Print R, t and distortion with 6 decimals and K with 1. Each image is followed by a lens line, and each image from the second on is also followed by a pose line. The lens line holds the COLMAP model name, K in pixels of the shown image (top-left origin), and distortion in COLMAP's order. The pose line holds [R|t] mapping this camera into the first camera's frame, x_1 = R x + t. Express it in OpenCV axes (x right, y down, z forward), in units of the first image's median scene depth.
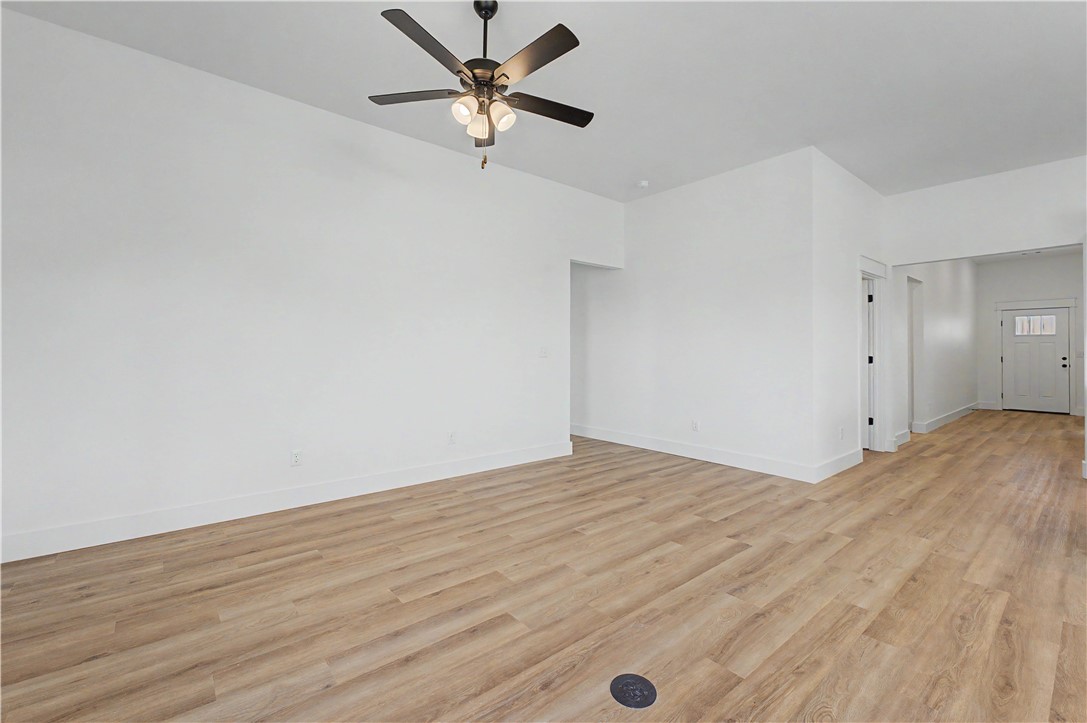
lens RADIAL K [[465.2, 0, 544.1], [0, 465.2, 352.0], [0, 0, 1]] dist [-0.000573, -0.000255]
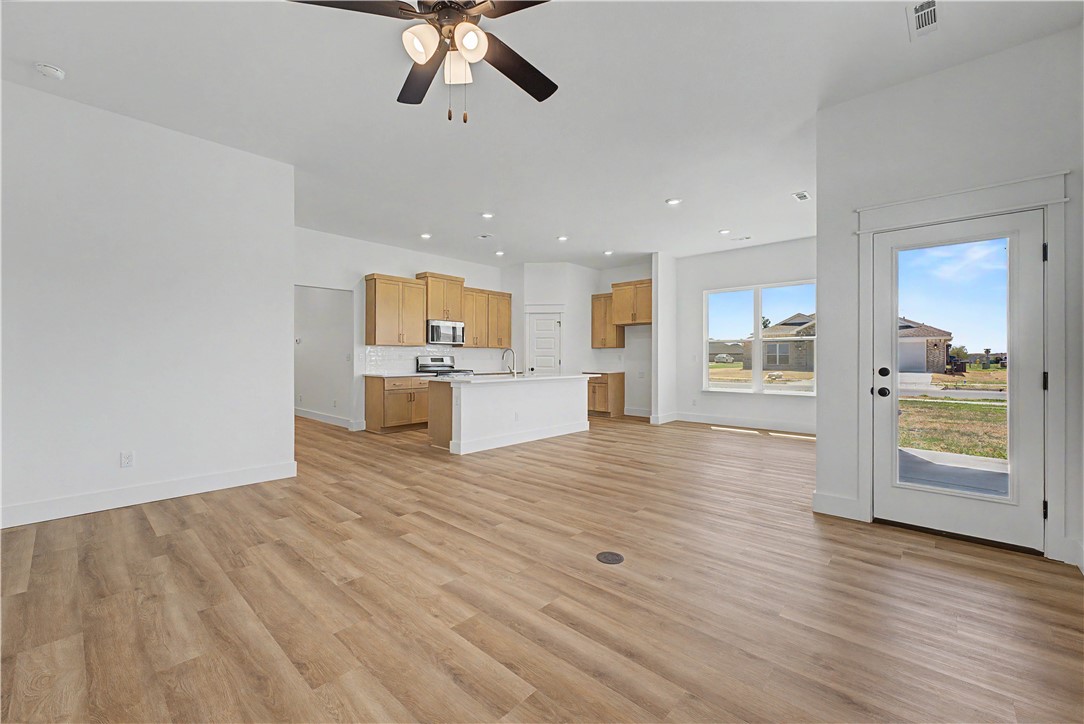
lens RADIAL K [[437.8, 0, 546.0], [0, 437.8, 359.0], [0, 0, 1]] dist [-0.000570, -0.000256]
pose [[-0.132551, -0.007952, 0.991144, -0.828186], [0.000672, 0.999967, 0.008113, -0.002456], [-0.991176, 0.001742, -0.132541, 0.887870]]
